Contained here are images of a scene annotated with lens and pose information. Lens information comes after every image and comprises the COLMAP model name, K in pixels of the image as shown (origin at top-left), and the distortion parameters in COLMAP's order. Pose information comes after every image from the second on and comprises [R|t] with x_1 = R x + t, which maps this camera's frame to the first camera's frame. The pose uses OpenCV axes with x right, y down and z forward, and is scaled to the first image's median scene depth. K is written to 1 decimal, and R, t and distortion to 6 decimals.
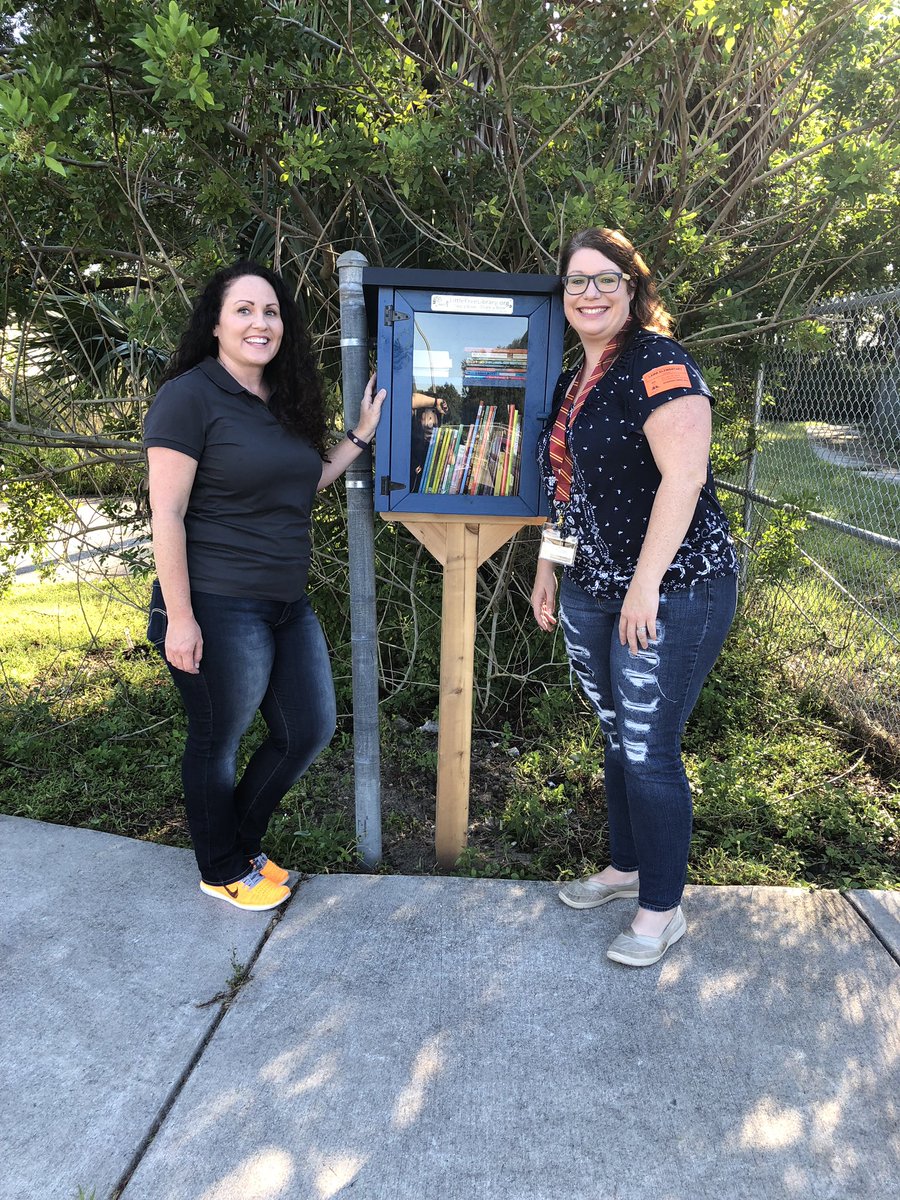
lens RADIAL K [[939.7, 0, 450.0], [0, 939.7, 600.0], [0, 0, 1]] dist [-0.005682, -0.002923]
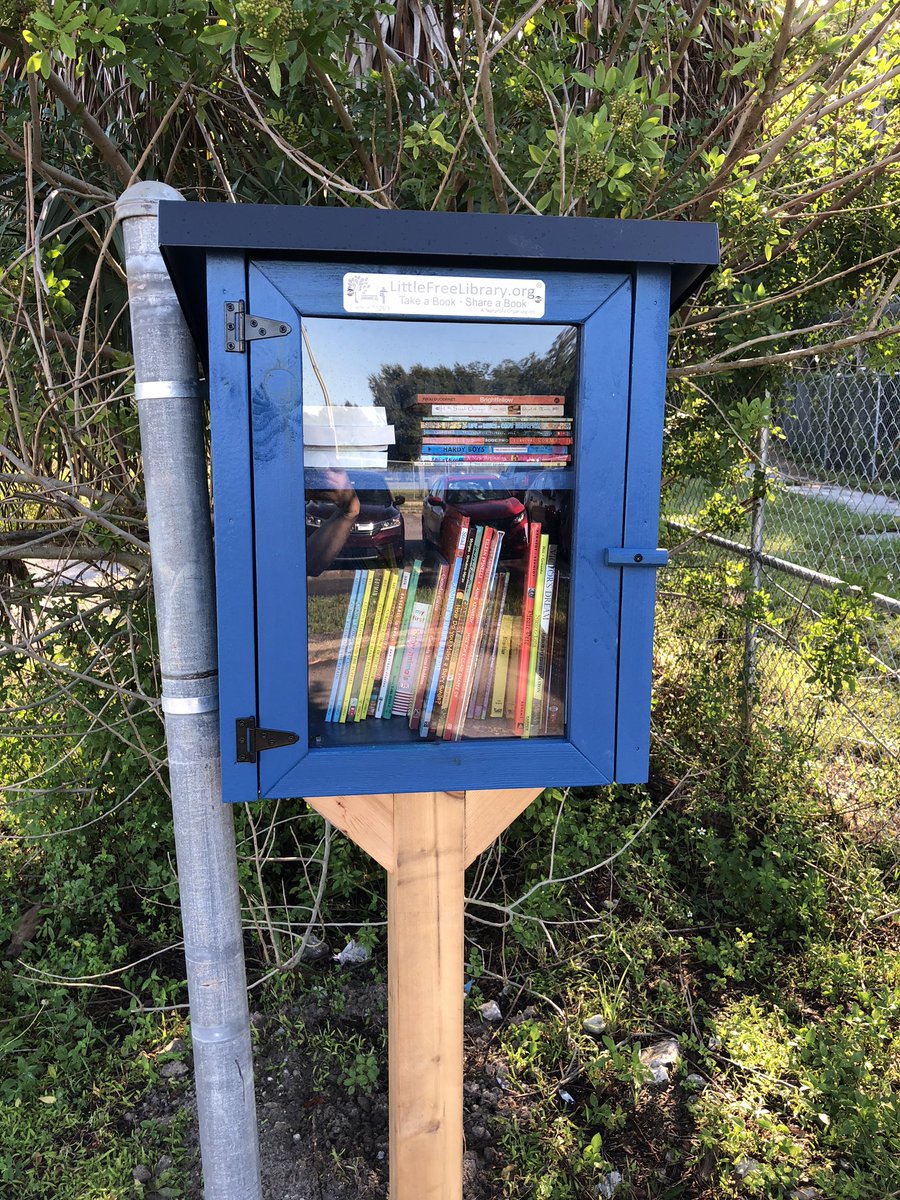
lens RADIAL K [[956.0, 0, 448.6], [0, 956.0, 578.6], [0, 0, 1]] dist [0.001201, -0.000673]
pose [[0.993782, -0.044108, 0.102231, -0.020384], [0.048265, 0.998091, -0.038544, -0.162693], [-0.100336, 0.043239, 0.994014, 0.546570]]
